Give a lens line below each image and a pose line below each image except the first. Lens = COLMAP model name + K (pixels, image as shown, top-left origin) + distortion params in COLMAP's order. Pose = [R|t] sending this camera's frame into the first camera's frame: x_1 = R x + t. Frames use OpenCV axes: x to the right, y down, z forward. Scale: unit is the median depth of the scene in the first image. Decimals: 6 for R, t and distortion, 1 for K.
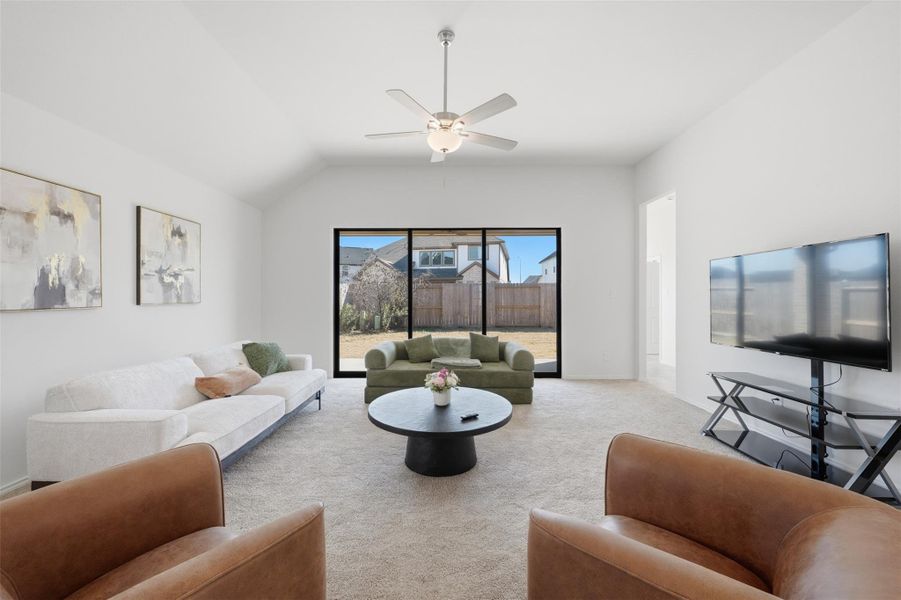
lens RADIAL K [[359.0, 0, 434.9], [0, 359.0, 300.5], [0, 0, 1]] dist [0.001092, 0.000143]
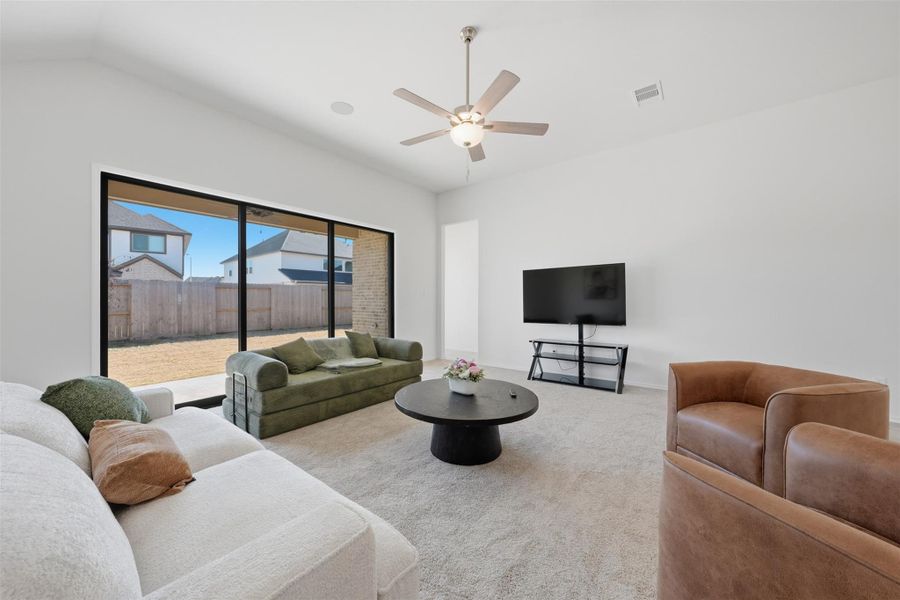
lens RADIAL K [[330.6, 0, 450.0], [0, 330.6, 300.0], [0, 0, 1]] dist [0.000594, 0.000040]
pose [[0.596349, -0.005409, 0.802707, -0.484198], [0.014749, 0.999882, -0.004219, 0.019623], [-0.802590, 0.014355, 0.596359, 0.306147]]
